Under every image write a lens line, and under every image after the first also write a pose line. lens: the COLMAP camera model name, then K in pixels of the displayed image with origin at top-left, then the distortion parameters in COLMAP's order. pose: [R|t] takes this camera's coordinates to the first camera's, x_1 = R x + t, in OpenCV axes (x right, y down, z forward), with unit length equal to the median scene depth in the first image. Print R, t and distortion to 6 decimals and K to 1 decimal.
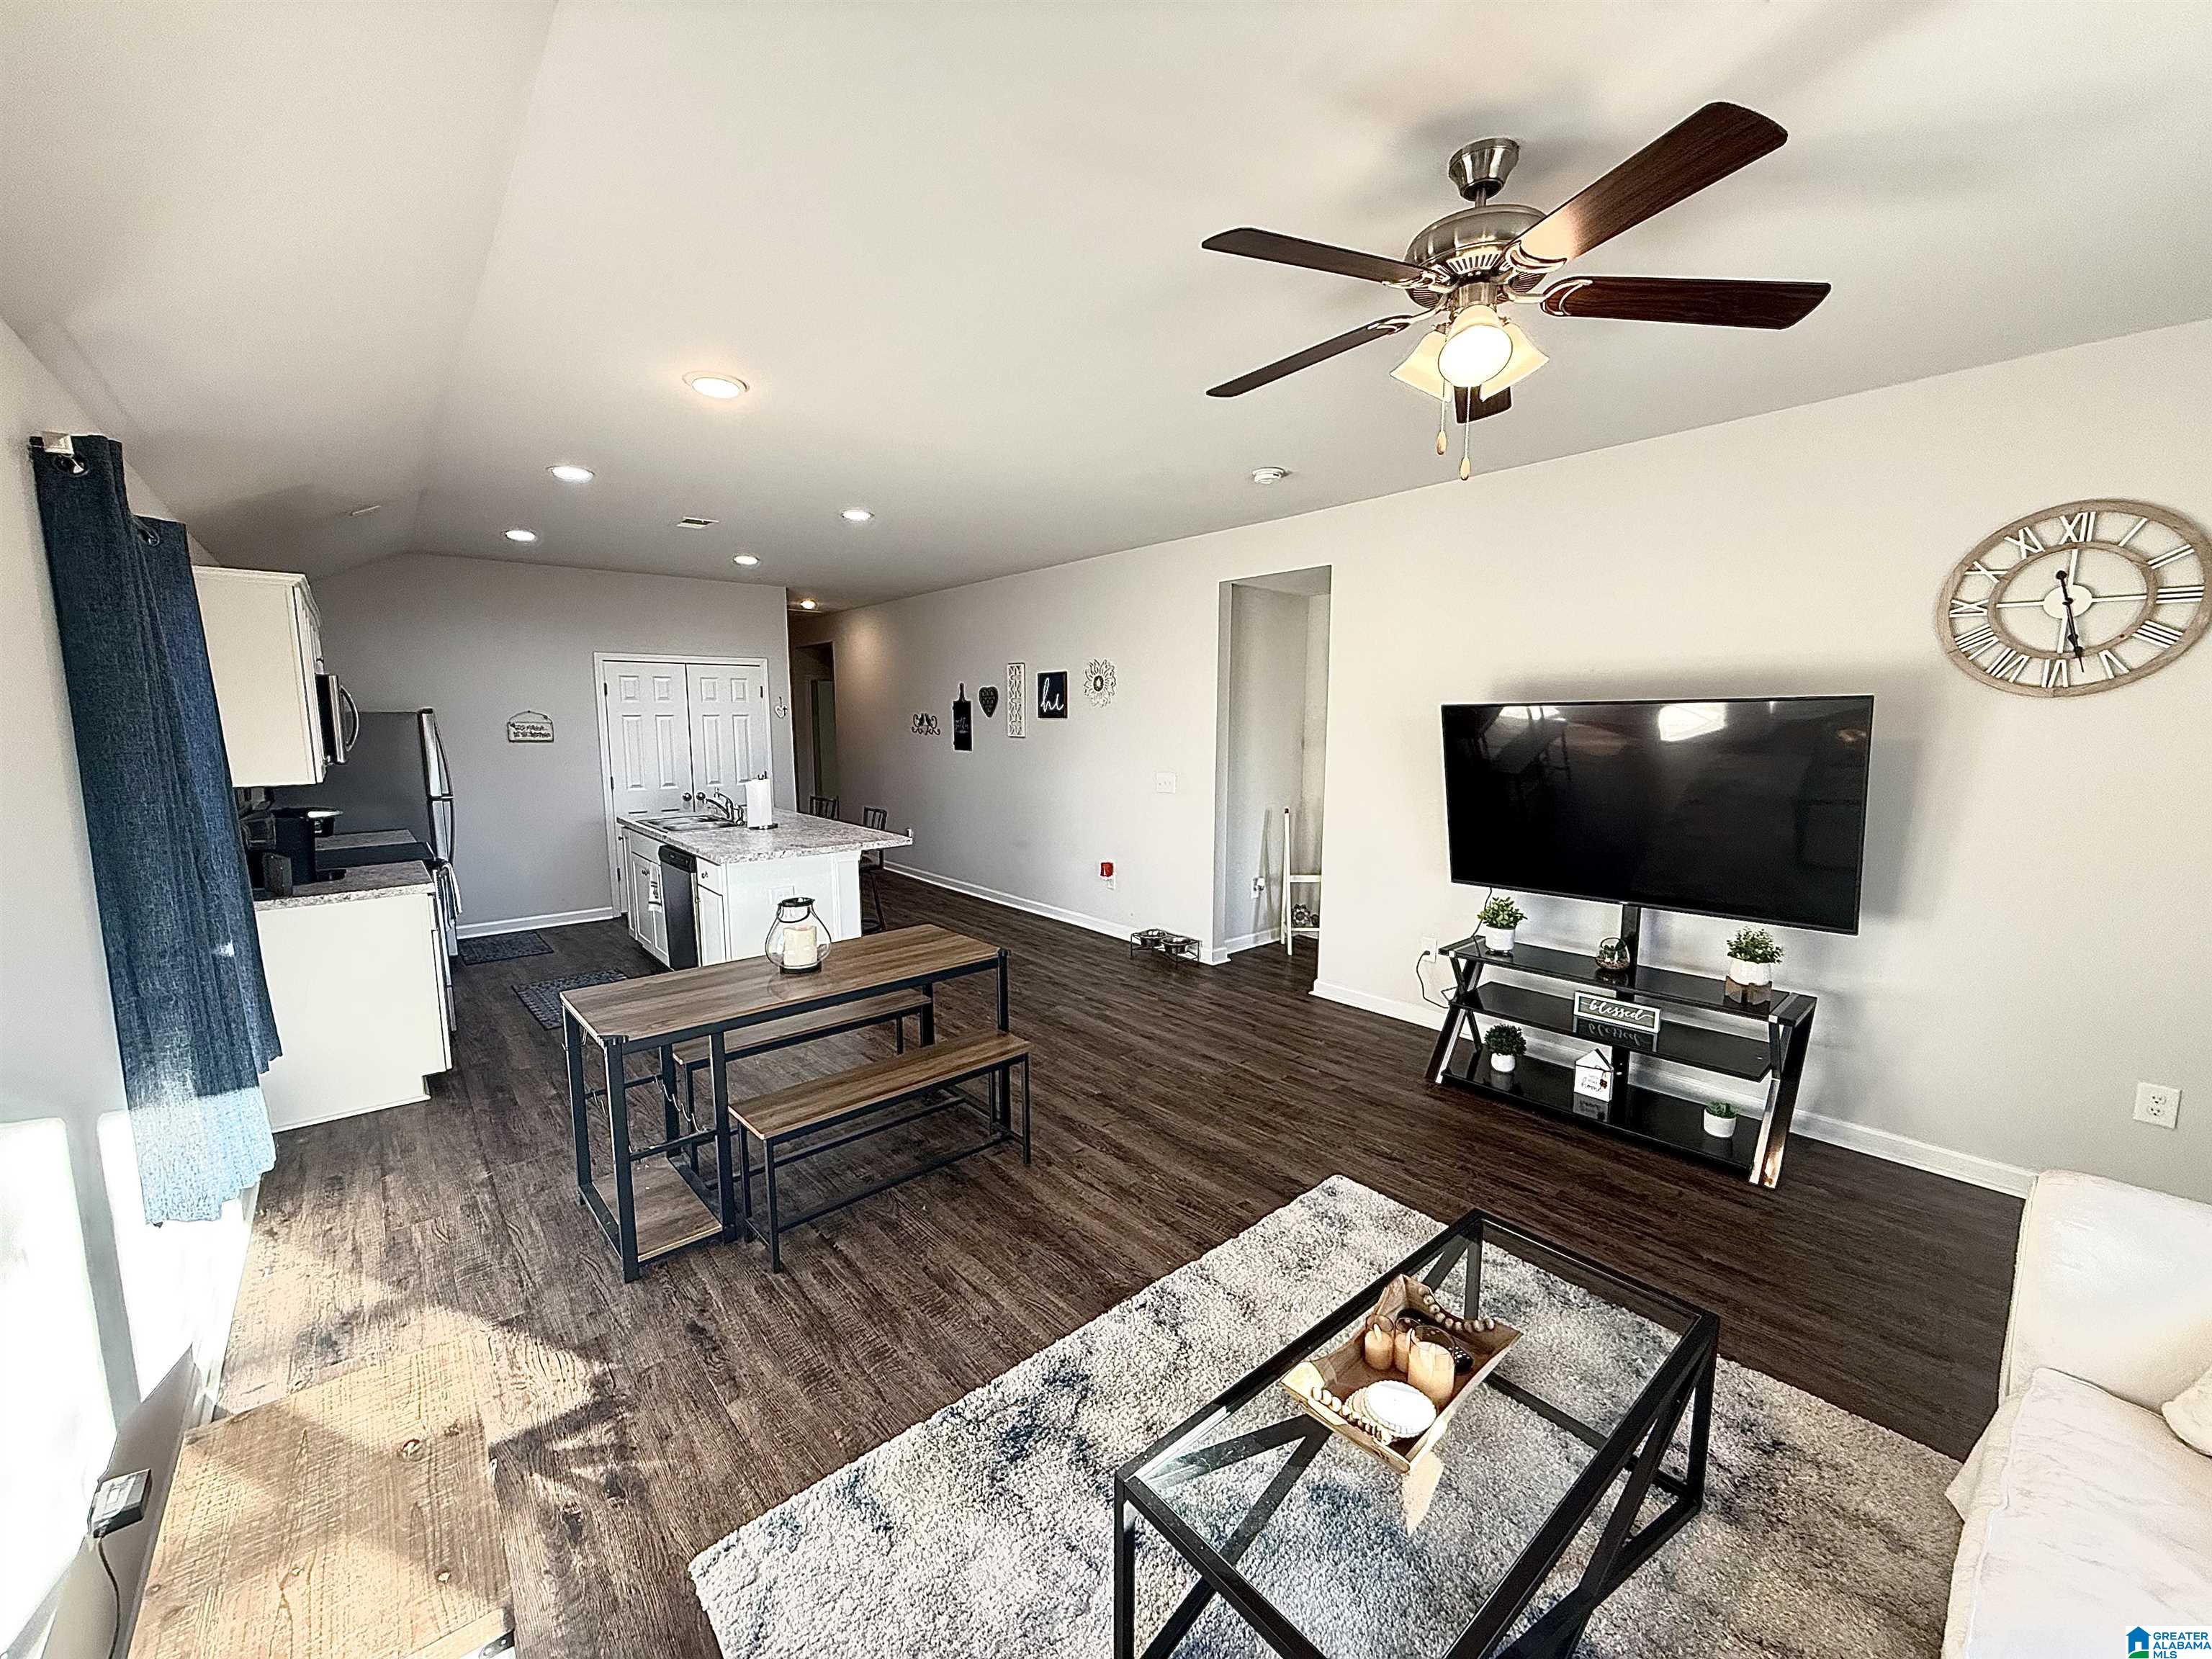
lens RADIAL K [[890.2, 0, 1102.3], [0, 890.2, 828.2], [0, 0, 1]] dist [0.013768, 0.001078]
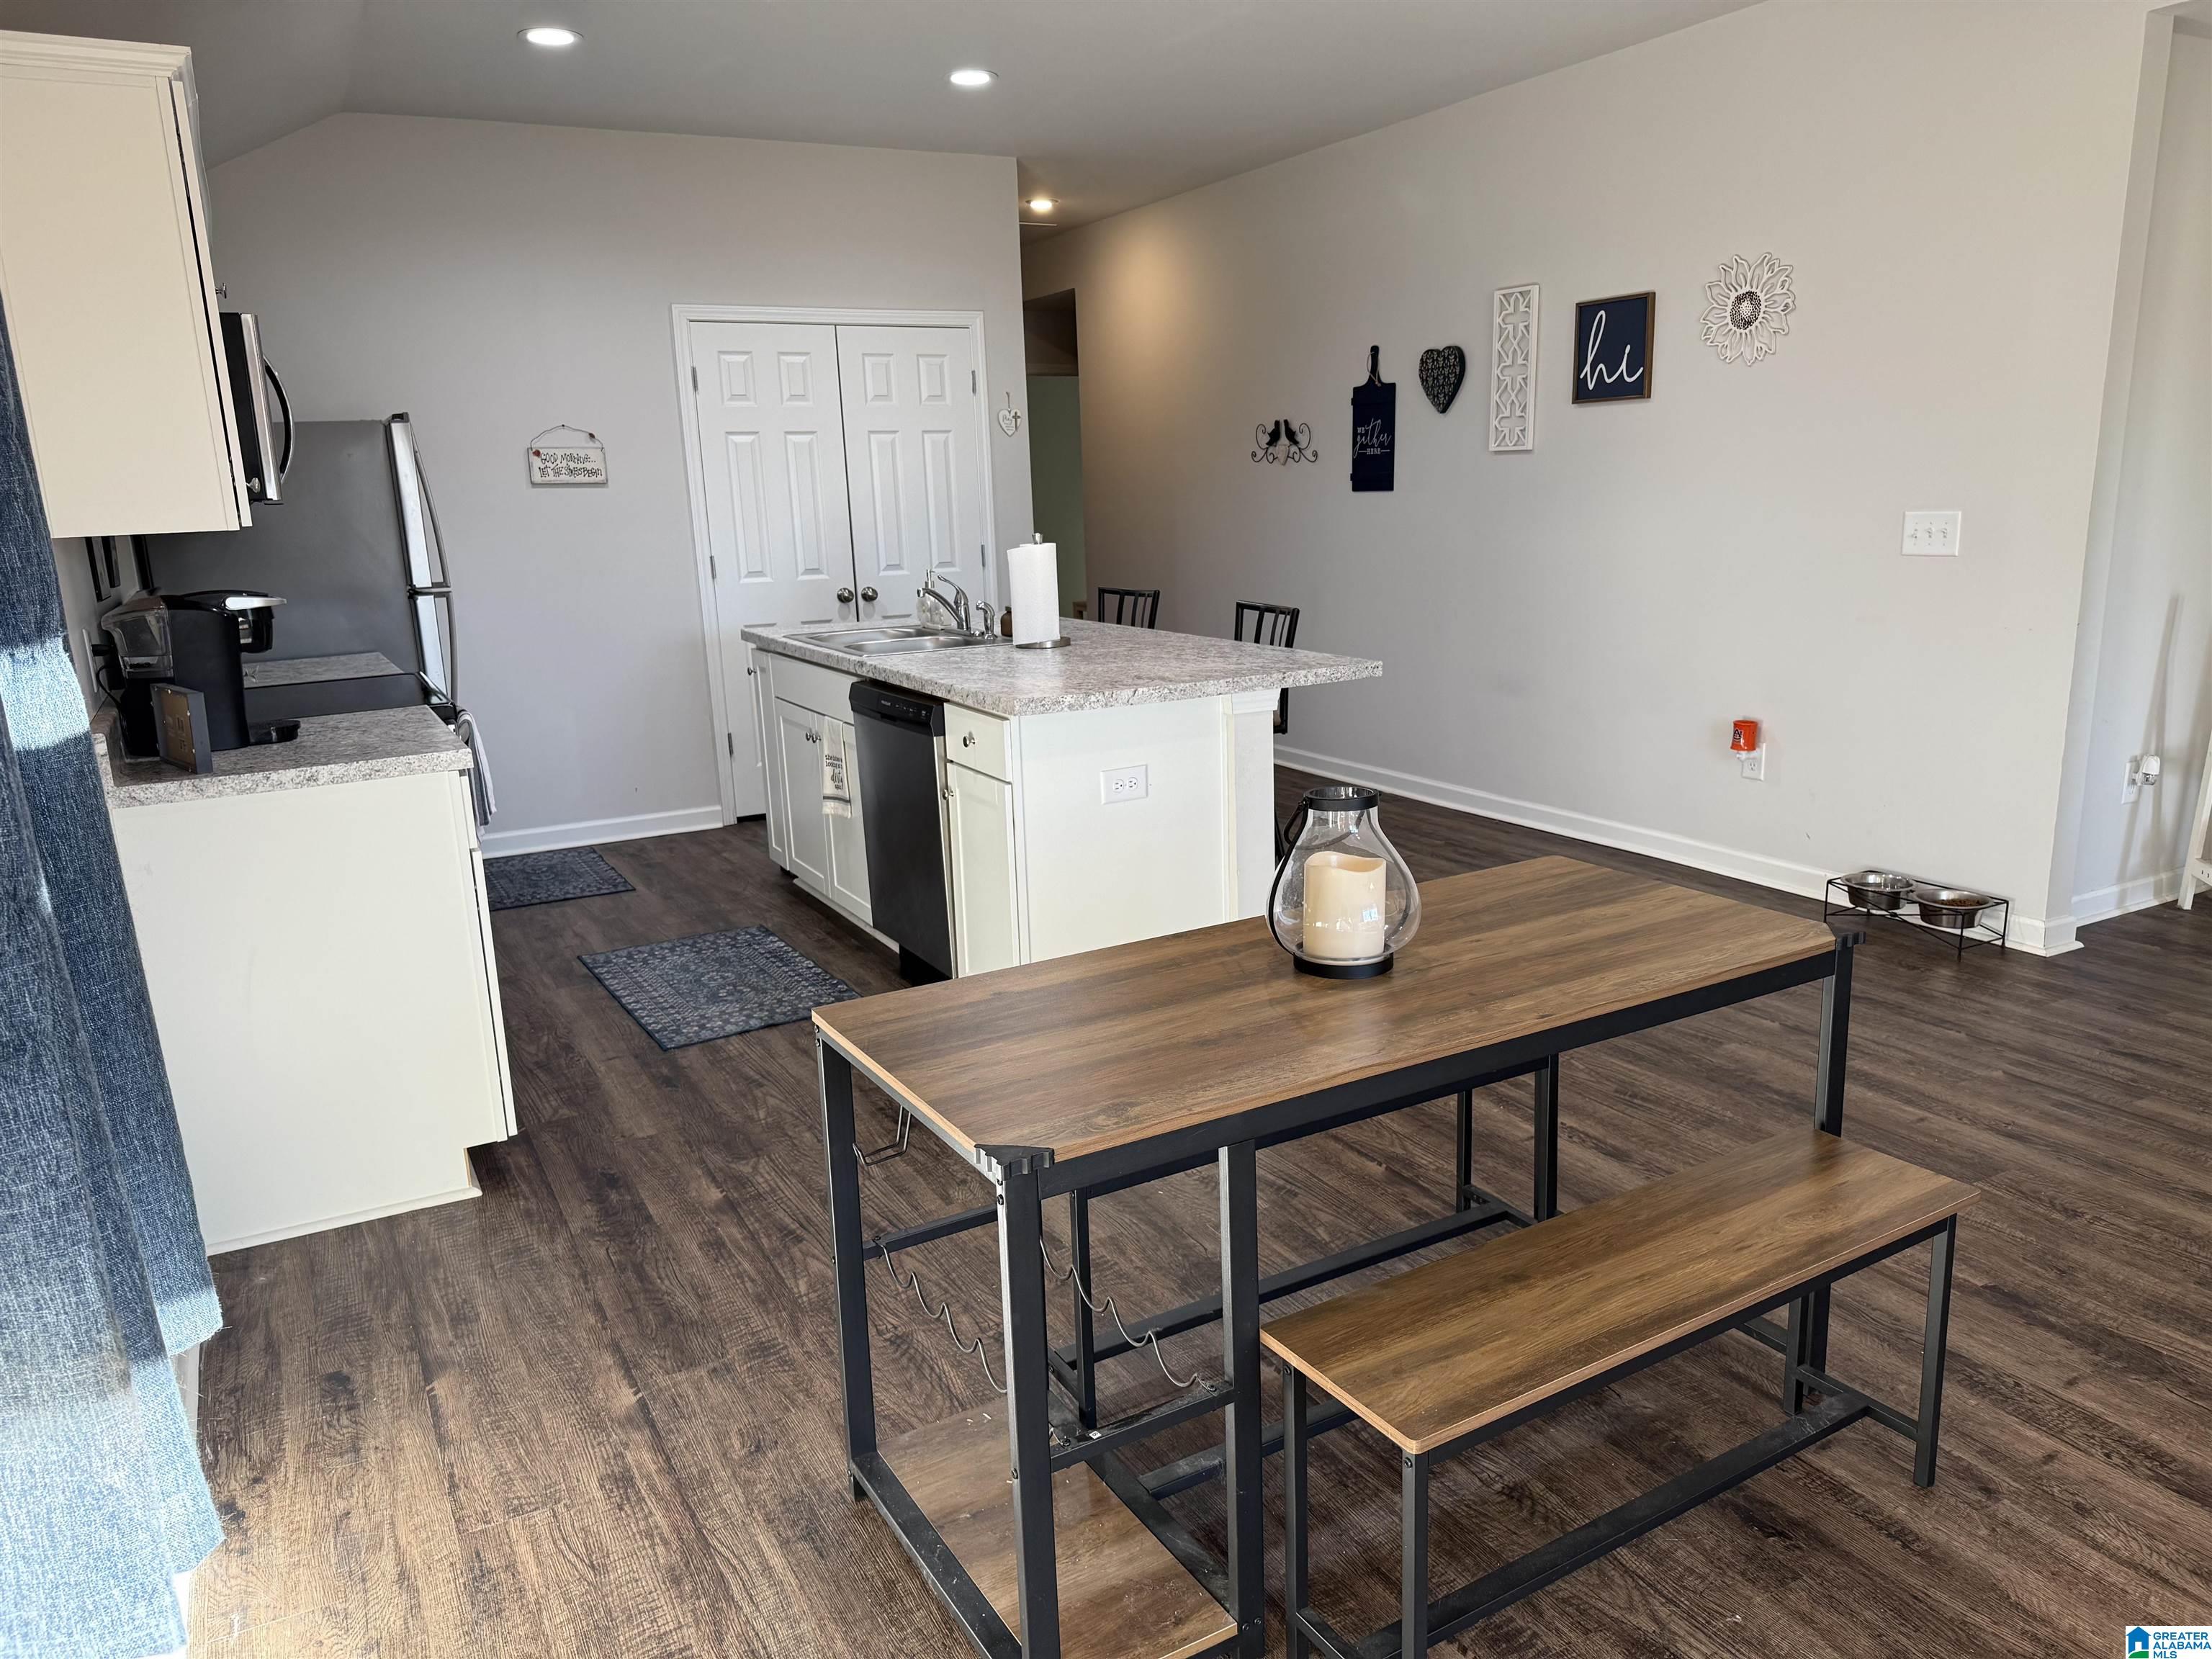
lens RADIAL K [[1553.5, 0, 1114.1], [0, 1553.5, 835.7], [0, 0, 1]] dist [0.045159, -0.021796]
pose [[0.981719, 0.014741, -0.189764, -0.209264], [0.004509, 0.994915, 0.100614, 0.020569], [0.190282, -0.099630, 0.976661, 0.212042]]
